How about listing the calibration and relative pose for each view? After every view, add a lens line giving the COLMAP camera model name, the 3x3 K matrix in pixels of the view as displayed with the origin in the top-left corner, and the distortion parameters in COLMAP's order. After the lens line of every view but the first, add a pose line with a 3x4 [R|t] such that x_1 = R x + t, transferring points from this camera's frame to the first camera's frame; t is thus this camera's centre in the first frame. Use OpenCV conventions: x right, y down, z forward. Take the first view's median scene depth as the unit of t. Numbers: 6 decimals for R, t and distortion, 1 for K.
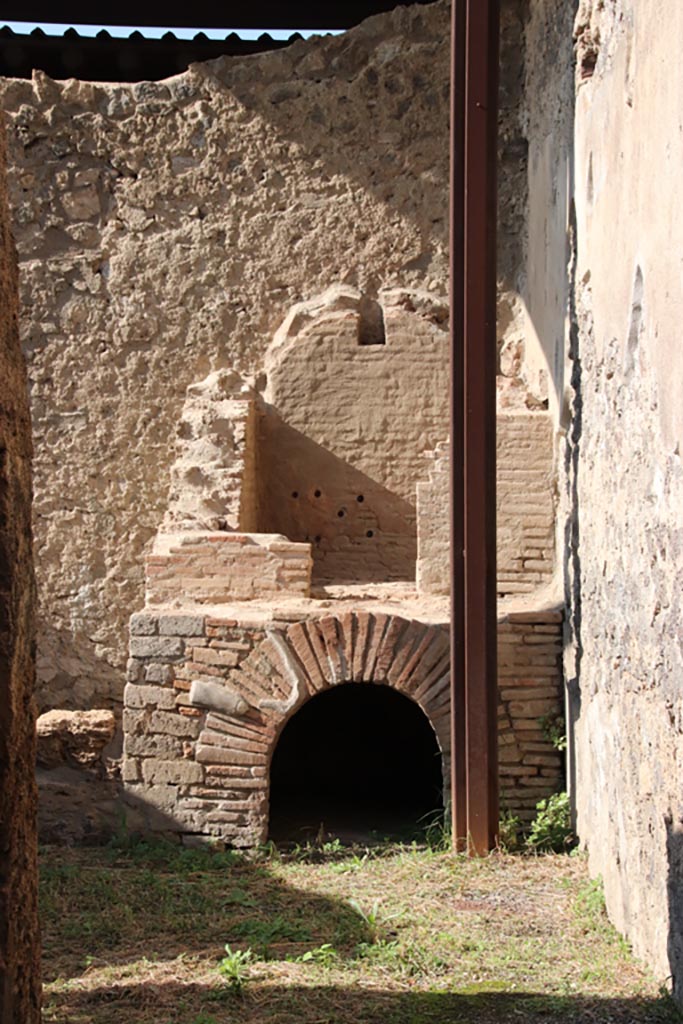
lens RADIAL K [[2234.9, 0, 337.7], [0, 2234.9, 531.1], [0, 0, 1]] dist [0.591793, 0.000000]
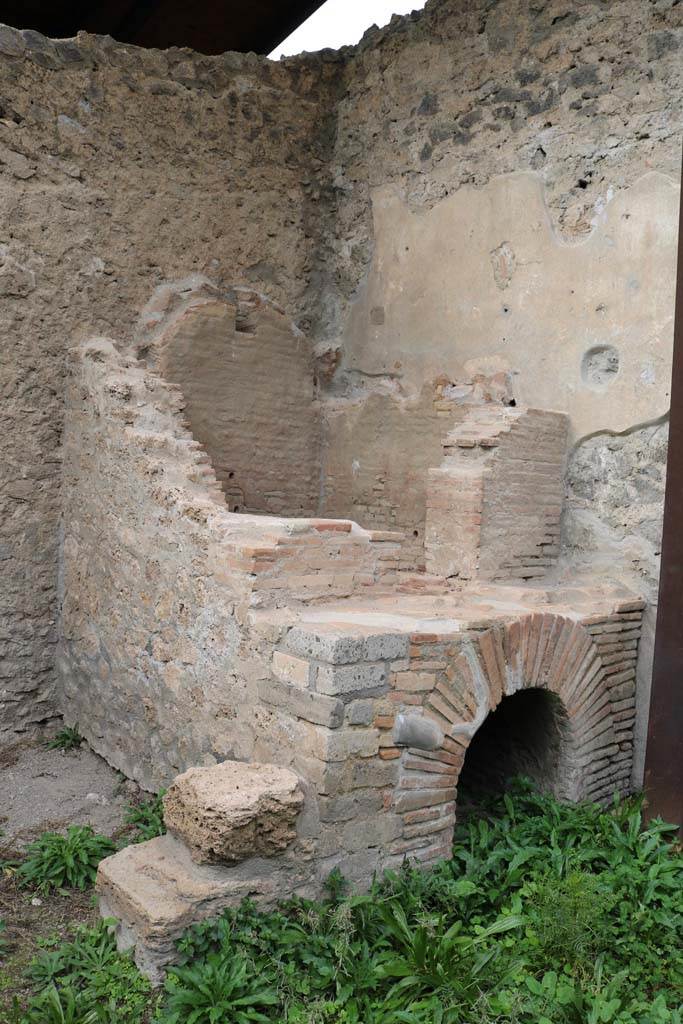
lens RADIAL K [[859.9, 0, 336.2], [0, 859.9, 526.7], [0, 0, 1]] dist [-0.118698, 0.022922]
pose [[0.711265, -0.004154, 0.702911, -0.286849], [-0.034235, 0.998591, 0.040543, -0.010046], [-0.702089, -0.052901, 0.710121, 0.805524]]
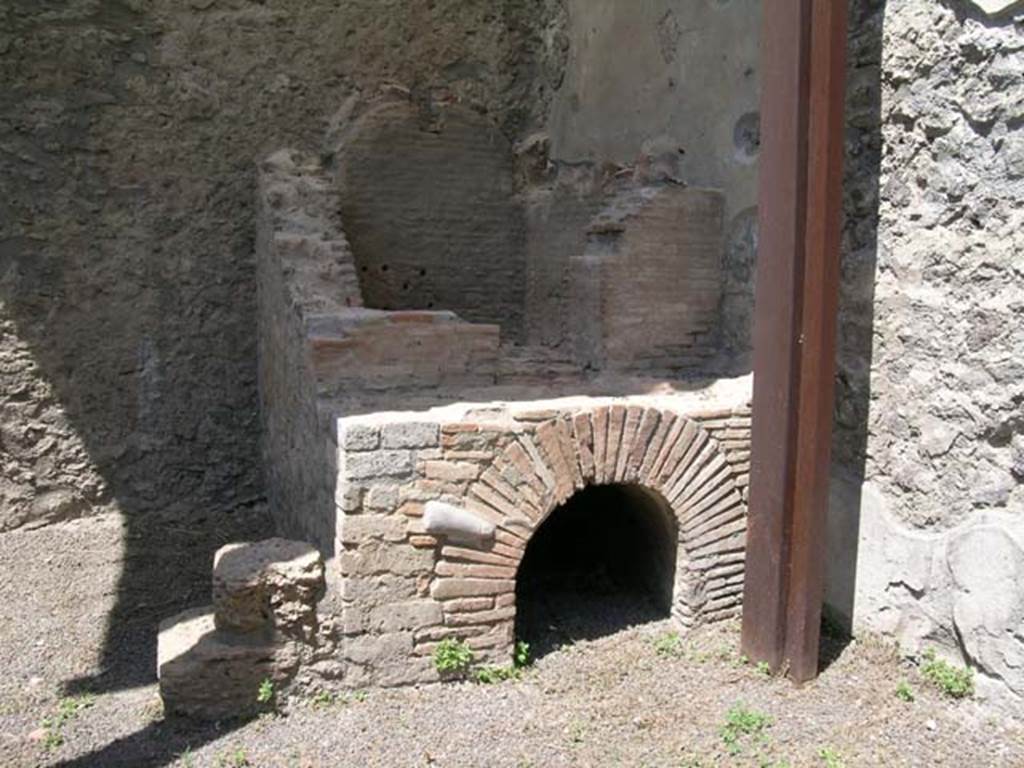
lens RADIAL K [[858.6, 0, 525.6], [0, 858.6, 374.7], [0, 0, 1]] dist [-0.129714, 0.077917]
pose [[0.880467, -0.048204, 0.471651, -0.173024], [0.001116, 0.995026, 0.099610, -0.007943], [-0.474107, -0.087177, 0.876141, 0.722810]]
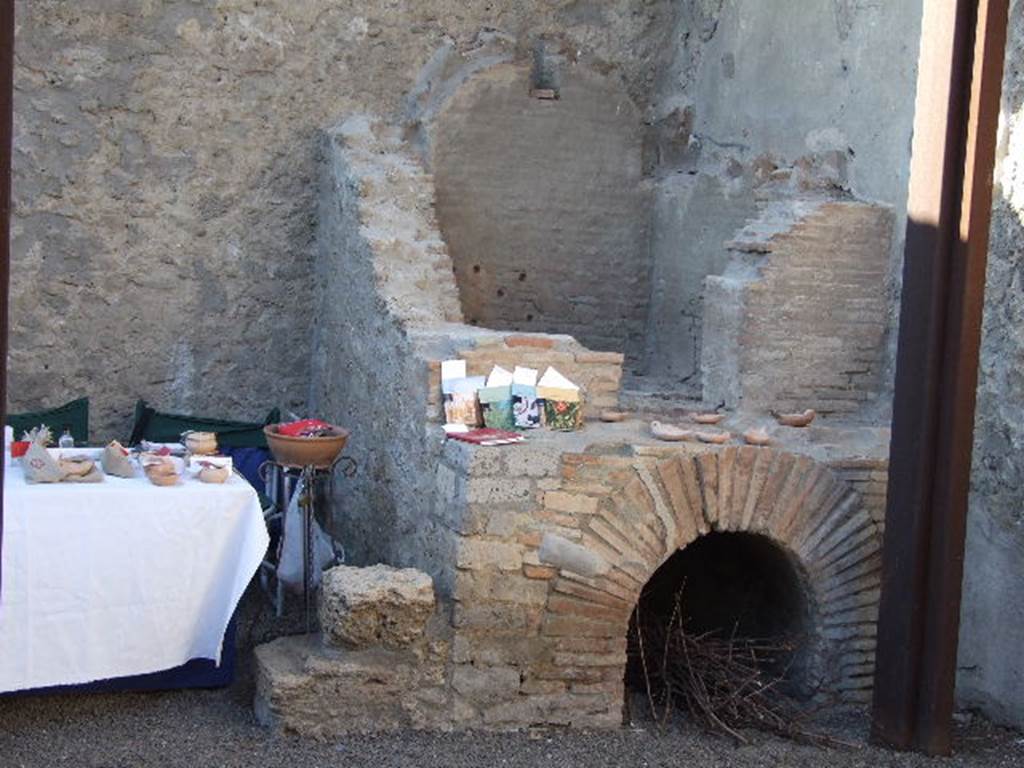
lens RADIAL K [[1737.1, 0, 513.9], [0, 1737.1, 382.7], [0, 0, 1]] dist [0.059635, 0.000000]
pose [[0.911703, 0.009323, 0.410744, -0.319497], [-0.046239, 0.995719, 0.080034, -0.032606], [-0.408240, -0.091960, 0.908231, 0.463953]]
